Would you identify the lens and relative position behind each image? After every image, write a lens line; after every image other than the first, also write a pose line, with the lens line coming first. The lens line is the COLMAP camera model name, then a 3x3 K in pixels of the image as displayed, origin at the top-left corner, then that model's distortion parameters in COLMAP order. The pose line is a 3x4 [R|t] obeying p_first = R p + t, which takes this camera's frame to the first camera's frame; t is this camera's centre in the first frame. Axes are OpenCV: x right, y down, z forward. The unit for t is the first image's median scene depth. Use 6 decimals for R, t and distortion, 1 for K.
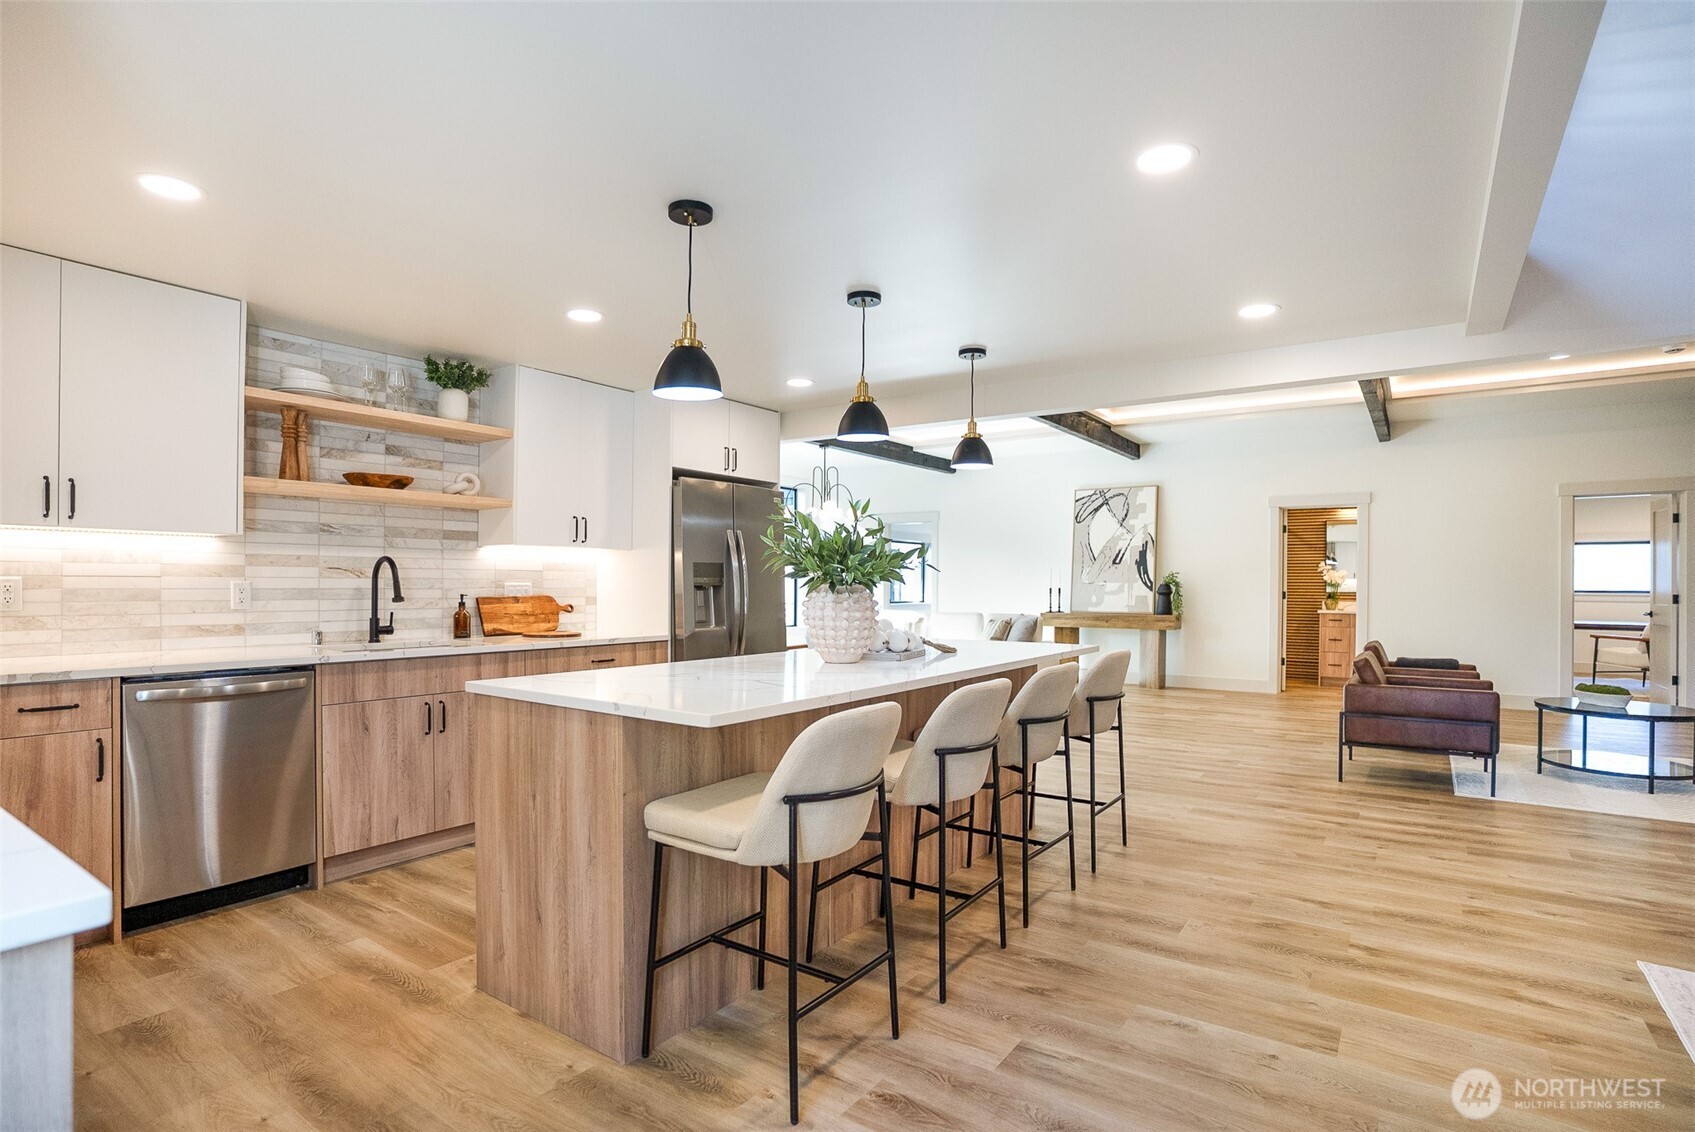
lens RADIAL K [[834.2, 0, 837.7], [0, 834.2, 584.2], [0, 0, 1]] dist [-0.005339, 0.000076]
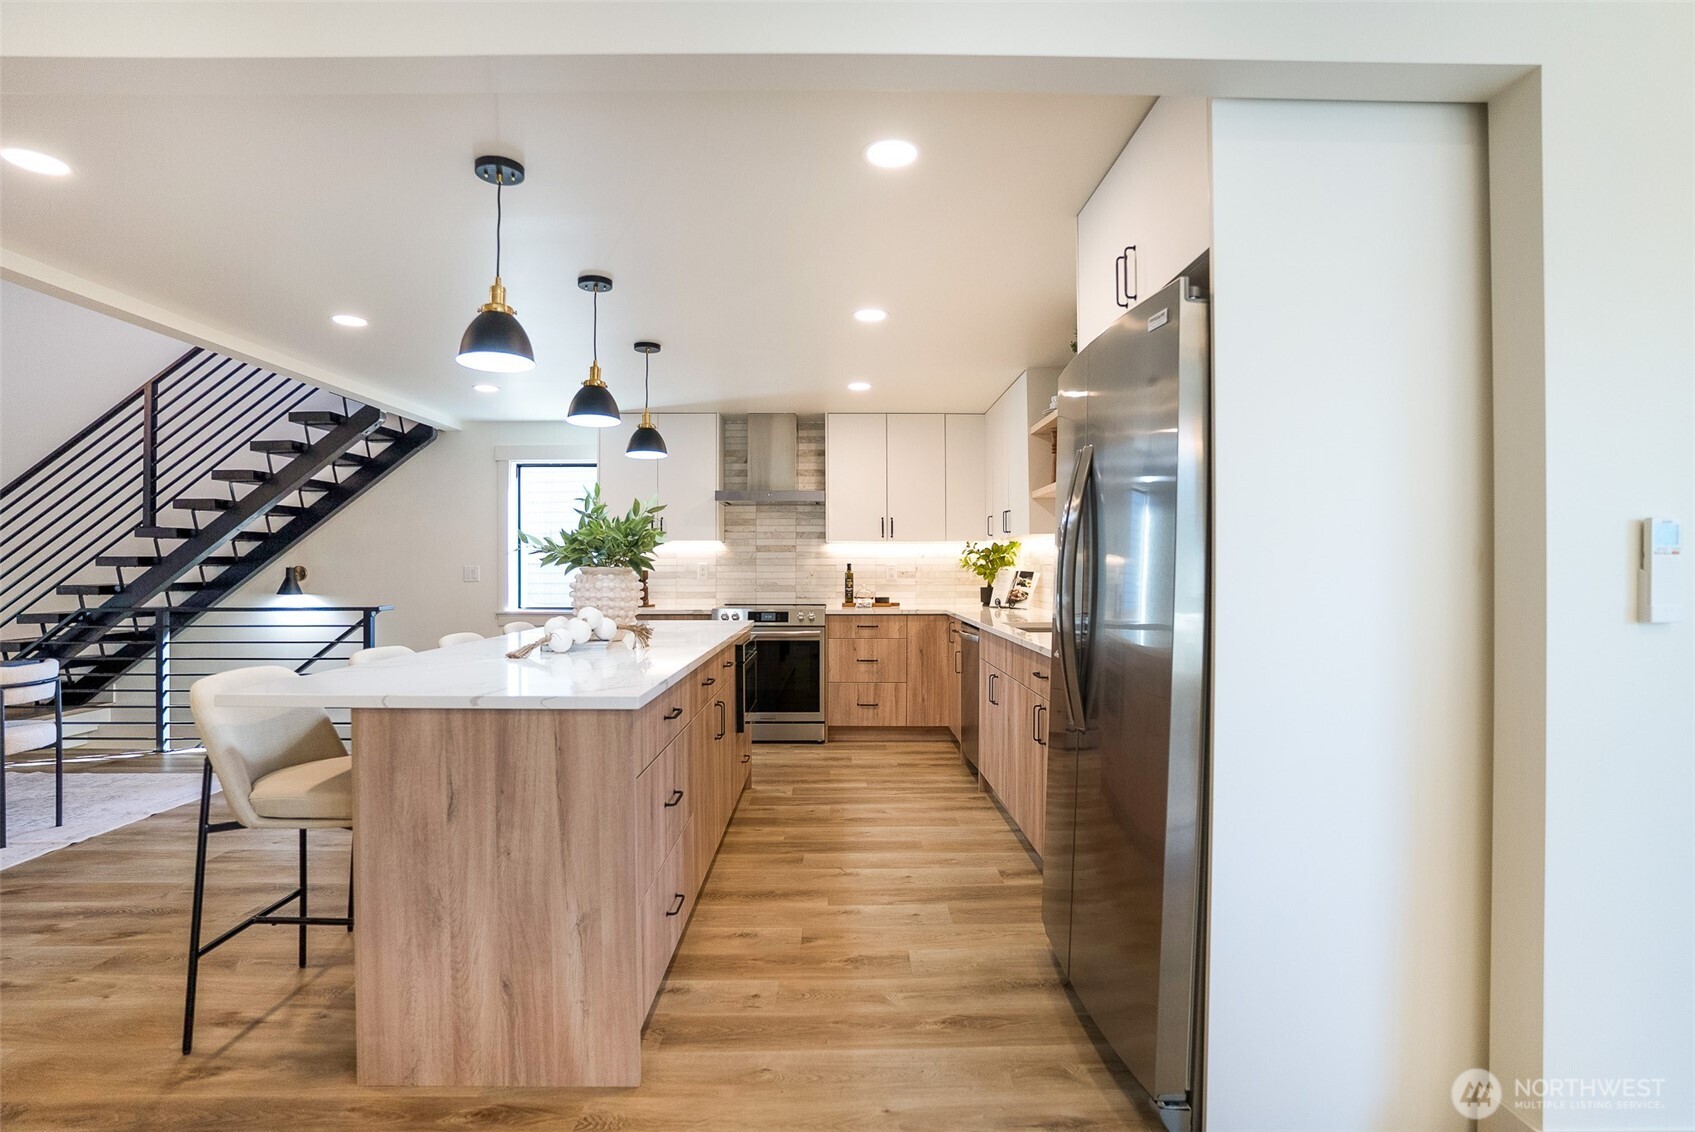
lens RADIAL K [[834.2, 0, 842.5], [0, 834.2, 566.5], [0, 0, 1]] dist [-0.005339, 0.000076]
pose [[-0.817366, -0.000121, -0.576119, 0.193942], [-0.003086, 0.999987, 0.004168, -0.004817], [0.576111, 0.005185, -0.817355, 1.080584]]
